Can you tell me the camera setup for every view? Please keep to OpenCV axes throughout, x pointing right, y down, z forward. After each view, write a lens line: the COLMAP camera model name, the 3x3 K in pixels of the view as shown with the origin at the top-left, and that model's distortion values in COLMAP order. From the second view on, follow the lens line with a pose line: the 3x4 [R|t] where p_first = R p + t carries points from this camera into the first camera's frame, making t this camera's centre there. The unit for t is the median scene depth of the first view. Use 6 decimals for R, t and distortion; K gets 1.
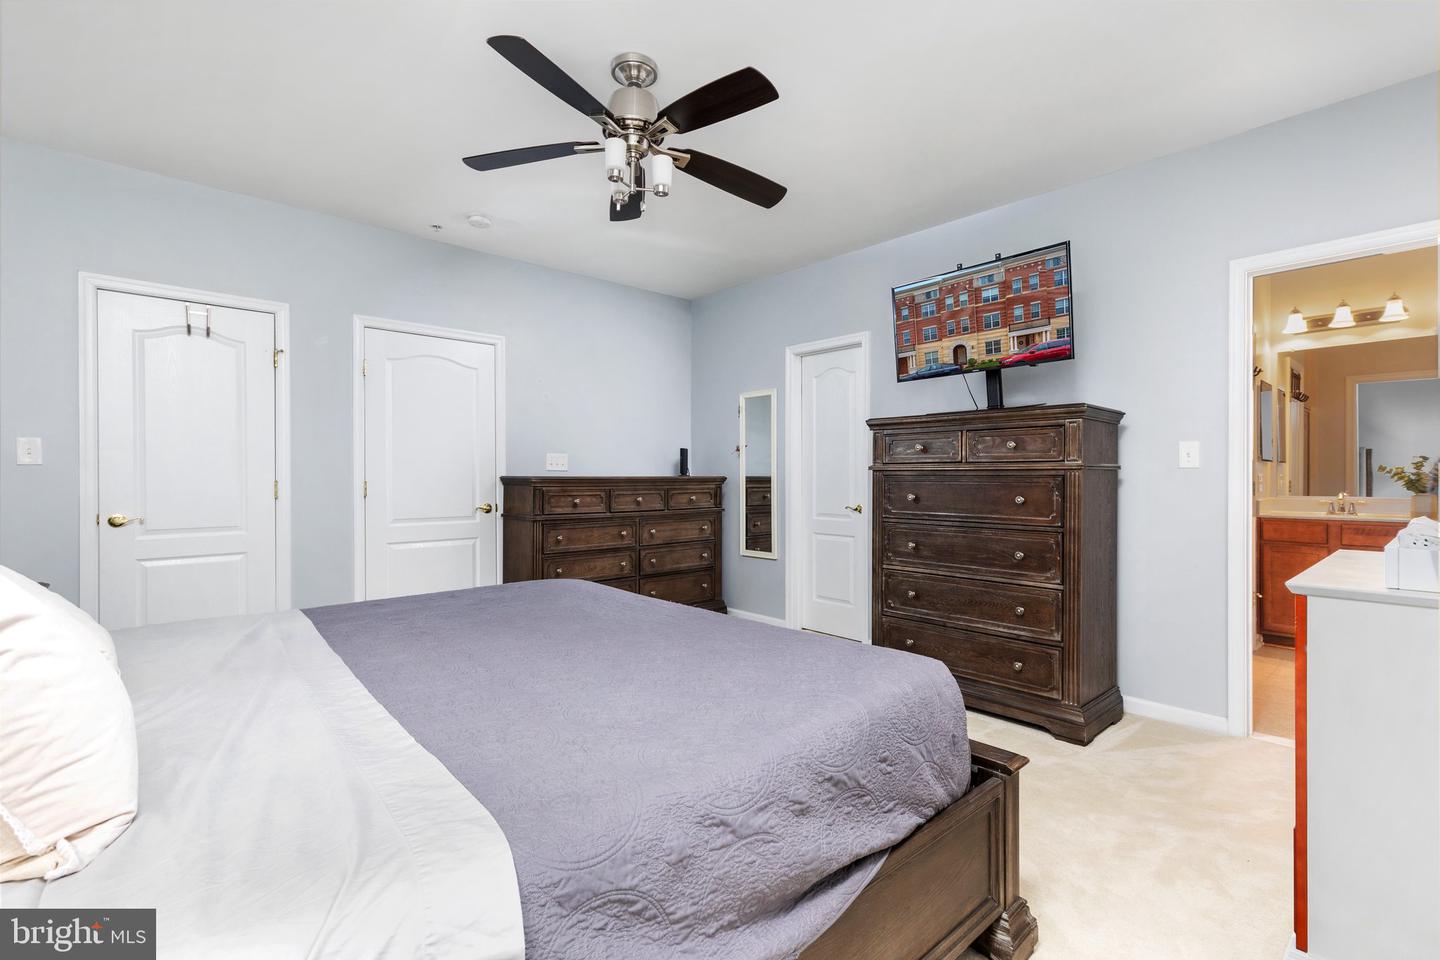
lens RADIAL K [[641.2, 0, 720.0], [0, 641.2, 480.0], [0, 0, 1]] dist [0.001520, 0.000278]
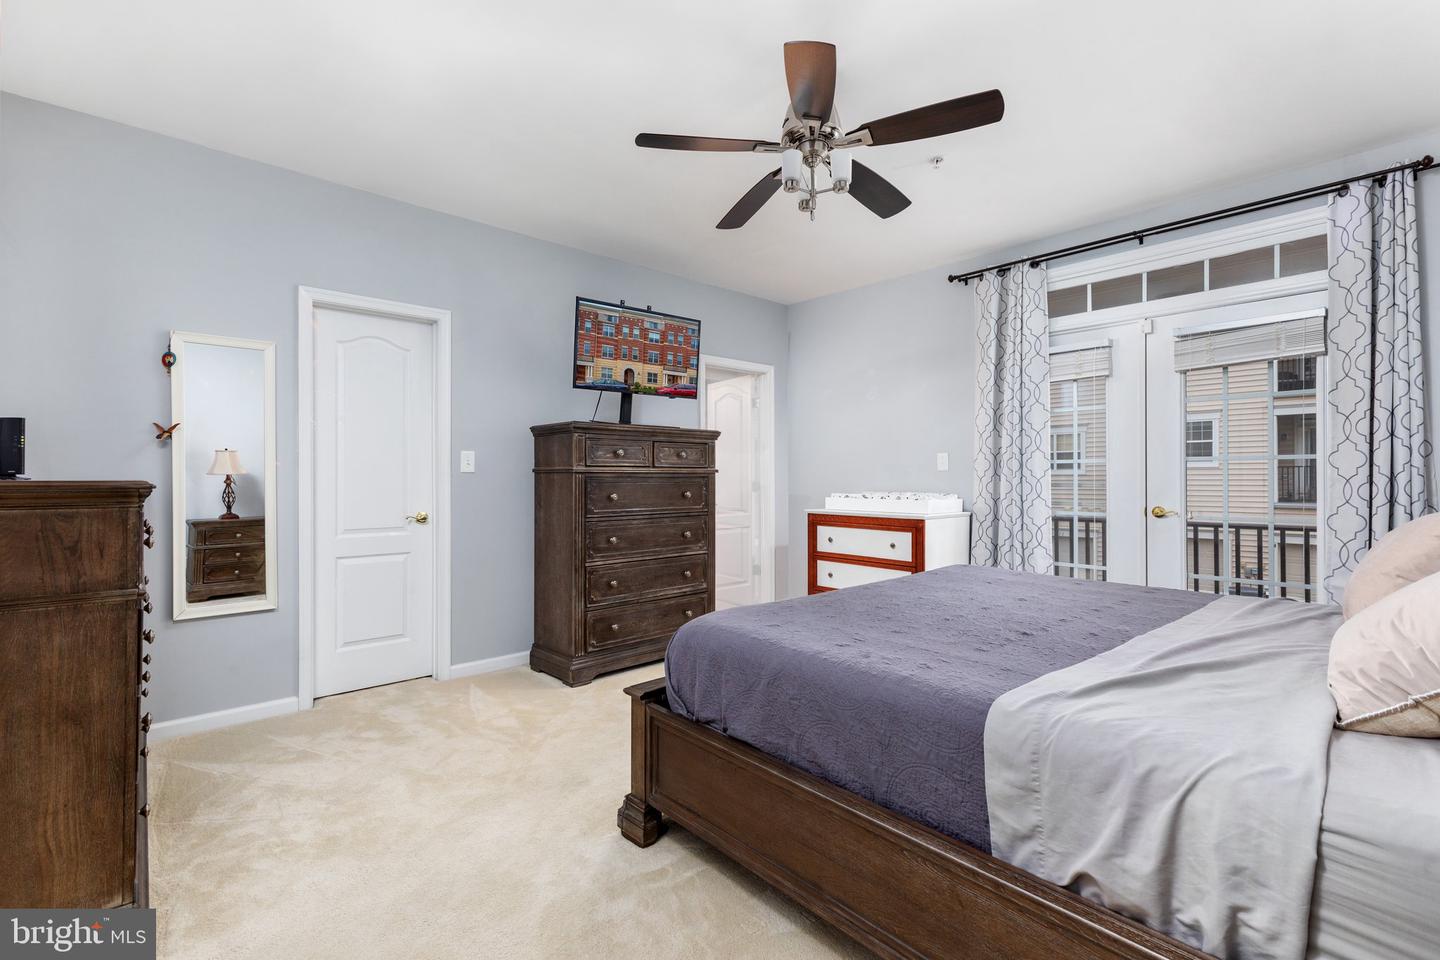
lens RADIAL K [[641.2, 0, 720.0], [0, 641.2, 480.0], [0, 0, 1]] dist [0.001520, 0.000278]
pose [[-0.004229, -0.001926, 0.999989, -0.842453], [0.009176, 0.999956, 0.001965, -0.002639], [-0.999949, 0.009184, -0.004211, 0.846644]]
